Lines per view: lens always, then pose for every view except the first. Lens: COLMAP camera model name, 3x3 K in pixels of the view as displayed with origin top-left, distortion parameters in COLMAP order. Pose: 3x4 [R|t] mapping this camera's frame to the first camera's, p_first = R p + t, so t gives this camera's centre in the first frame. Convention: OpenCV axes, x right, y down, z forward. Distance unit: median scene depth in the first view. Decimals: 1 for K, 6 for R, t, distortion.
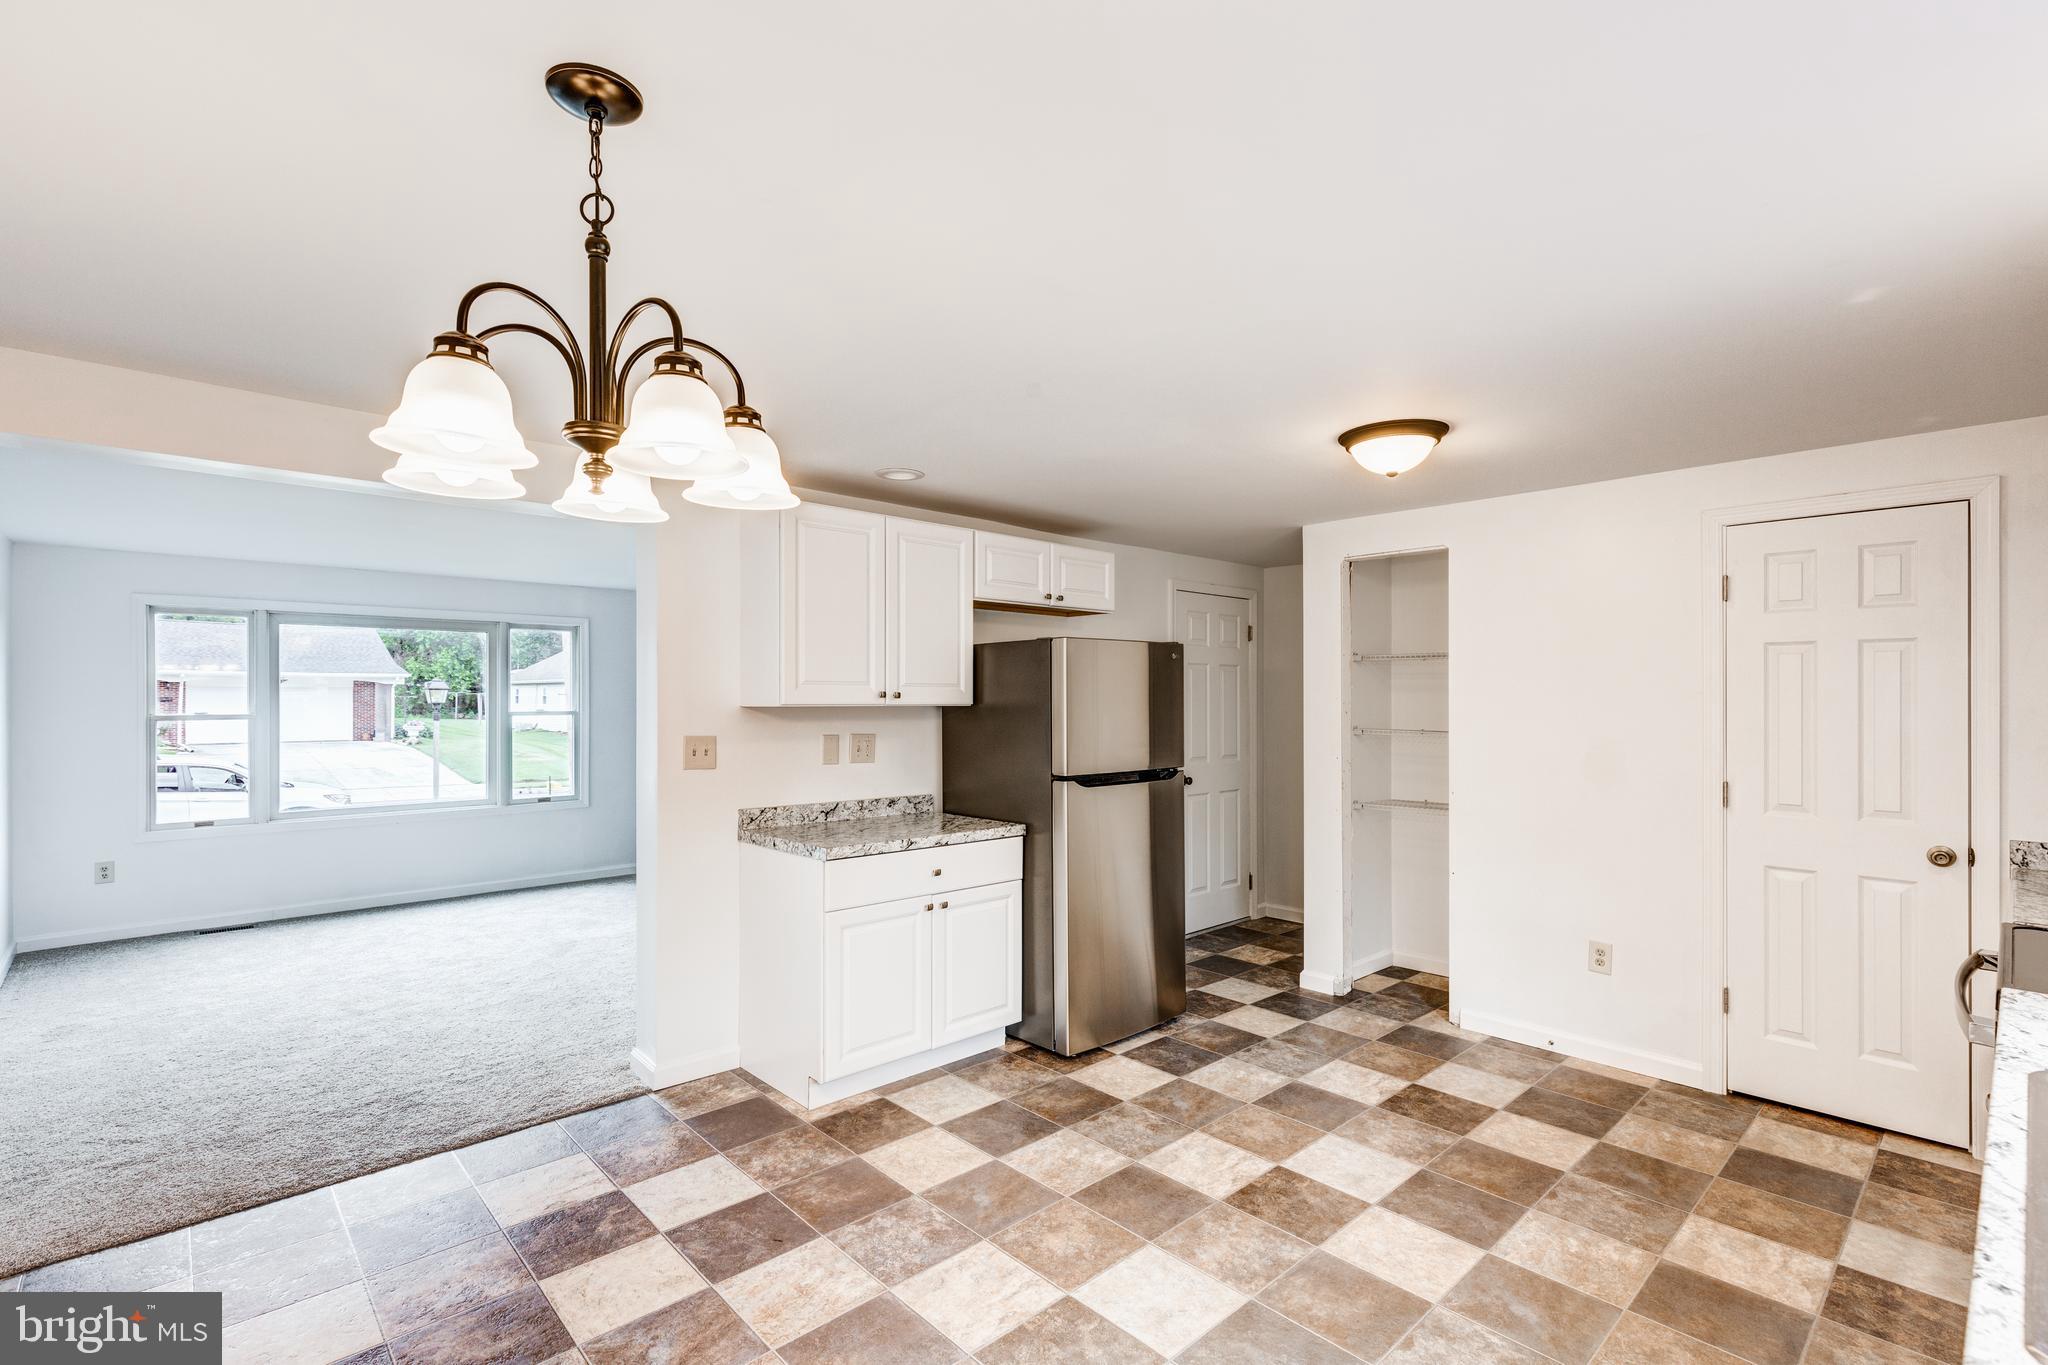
lens RADIAL K [[931.8, 0, 1002.3], [0, 931.8, 699.3], [0, 0, 1]] dist [0.014704, -0.005884]
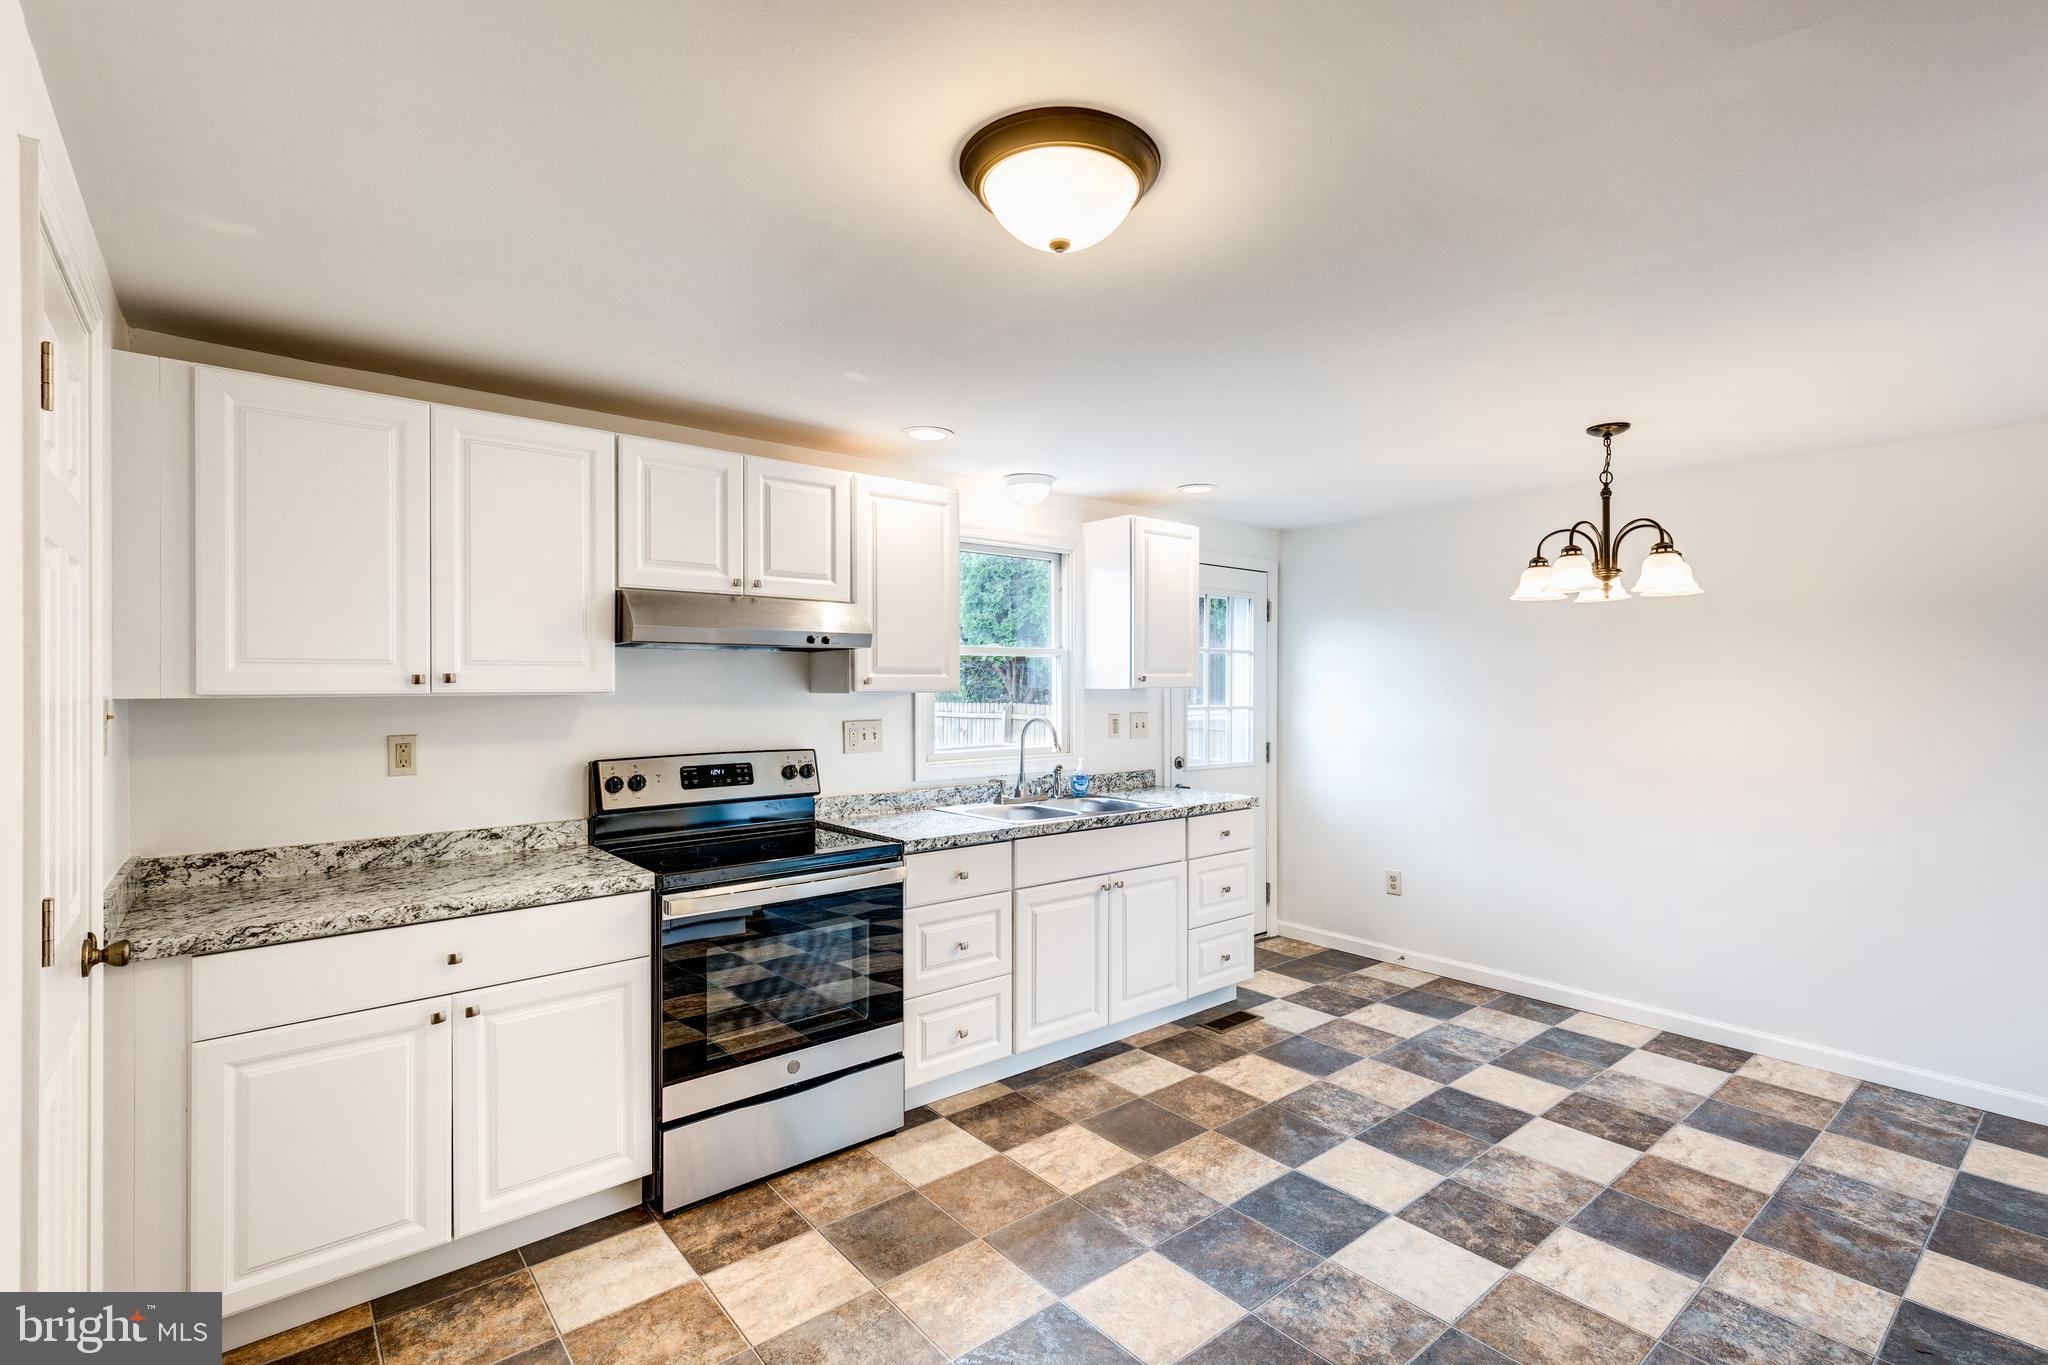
lens RADIAL K [[931.8, 0, 1022.4], [0, 931.8, 685.8], [0, 0, 1]] dist [0.014704, -0.005884]
pose [[-0.999045, -0.004827, 0.043426, 0.401978], [-0.004829, 0.999988, 0.000060, 0.002276], [-0.043426, -0.000150, -0.999057, 1.459011]]
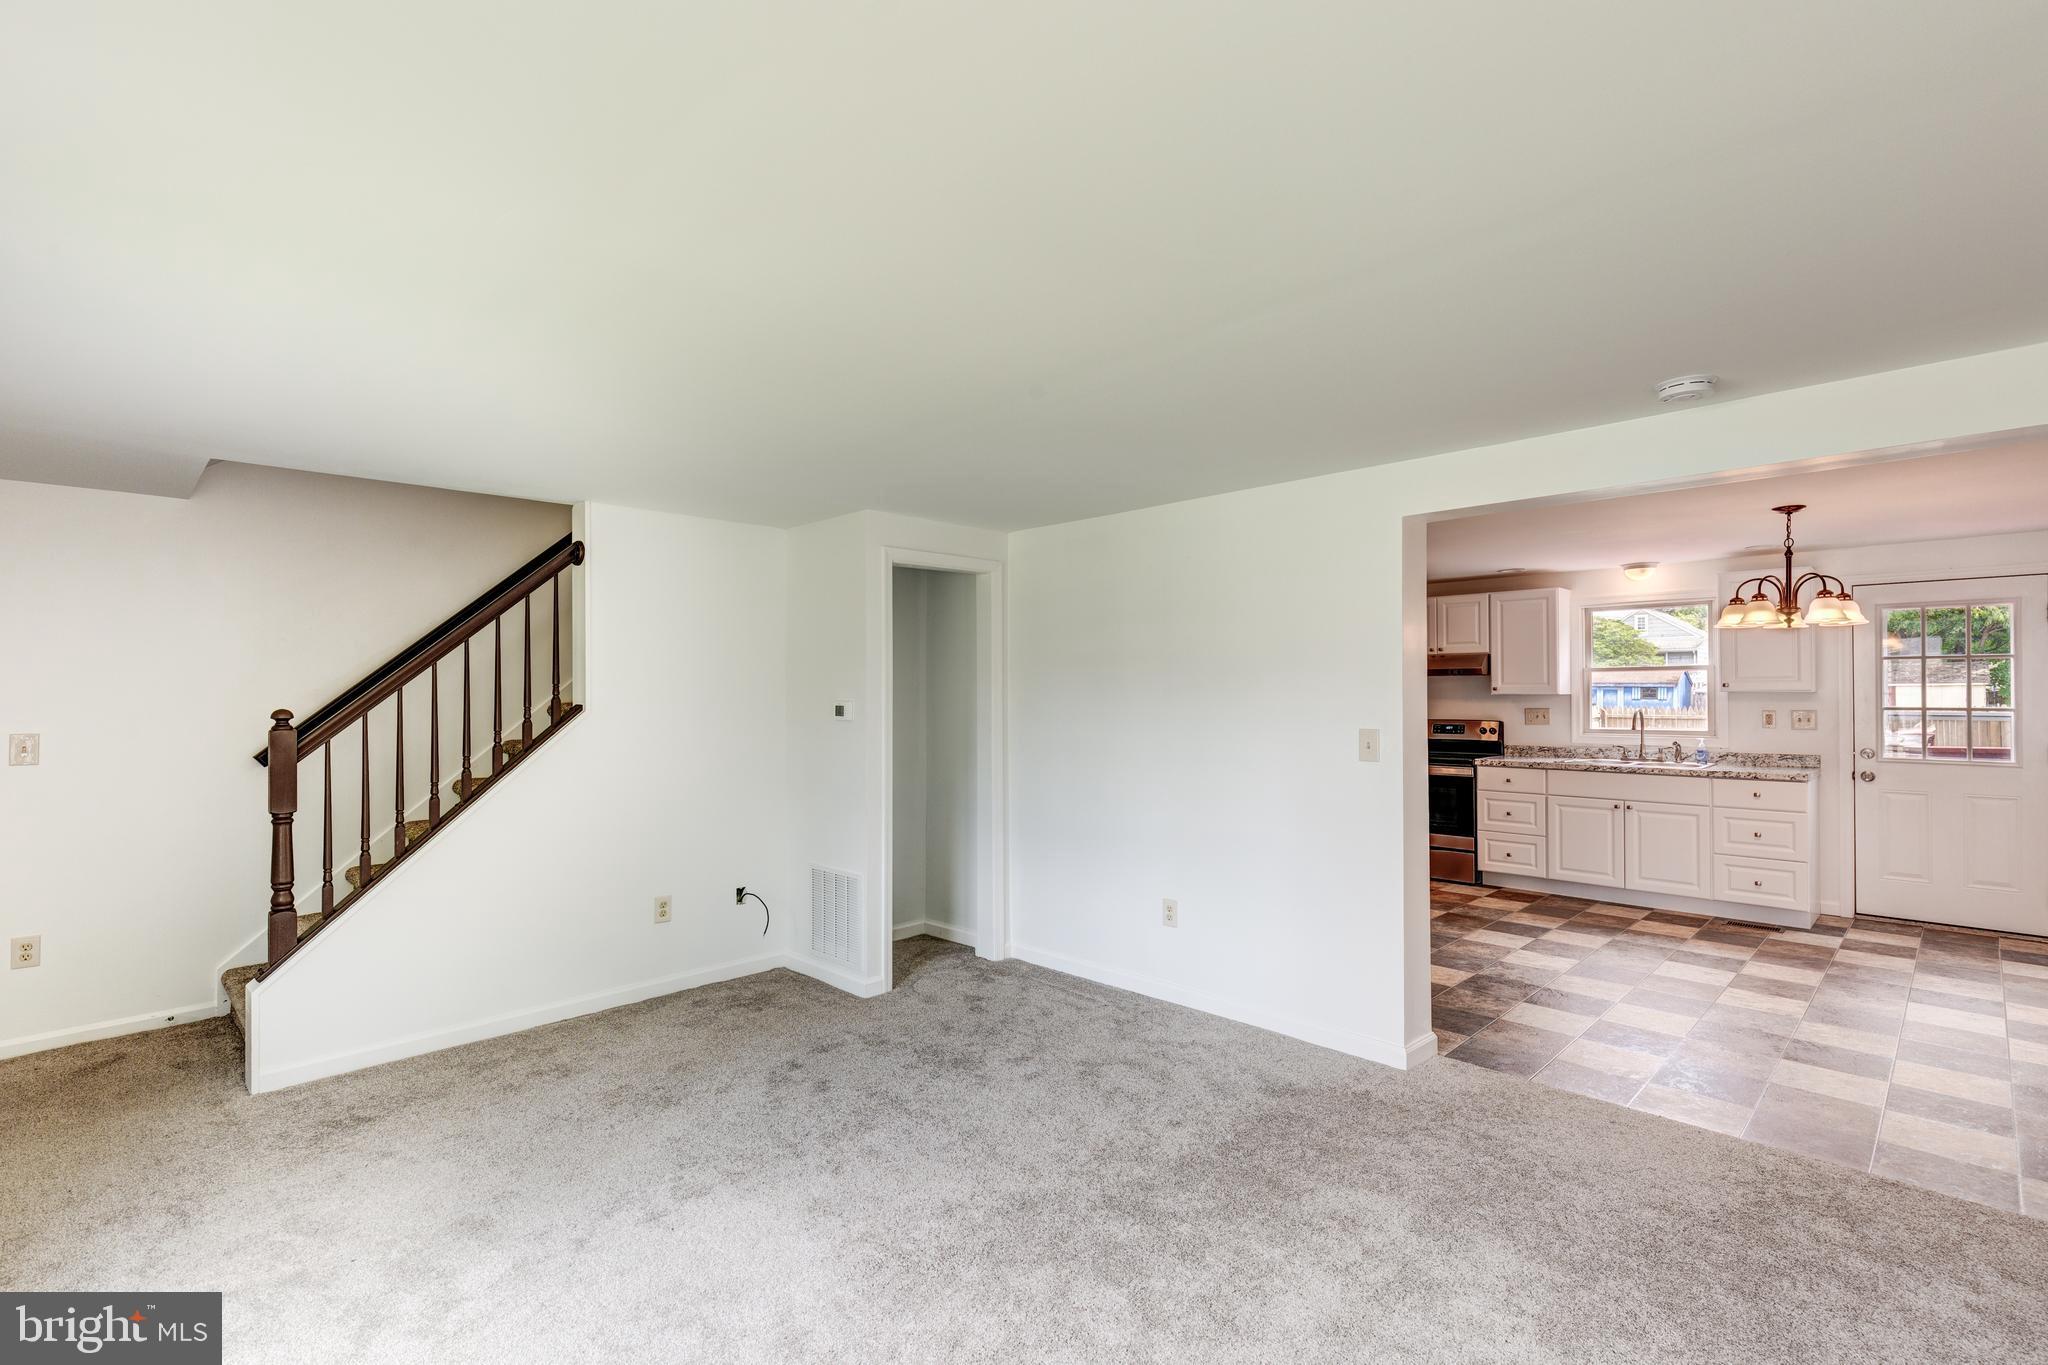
lens RADIAL K [[931.8, 0, 1041.8], [0, 931.8, 684.9], [0, 0, 1]] dist [0.014704, -0.005884]
pose [[-0.052180, 0.004561, 0.998627, -1.558597], [0.005454, 0.999976, -0.004283, -0.008372], [-0.998623, 0.005223, -0.052203, 1.638745]]
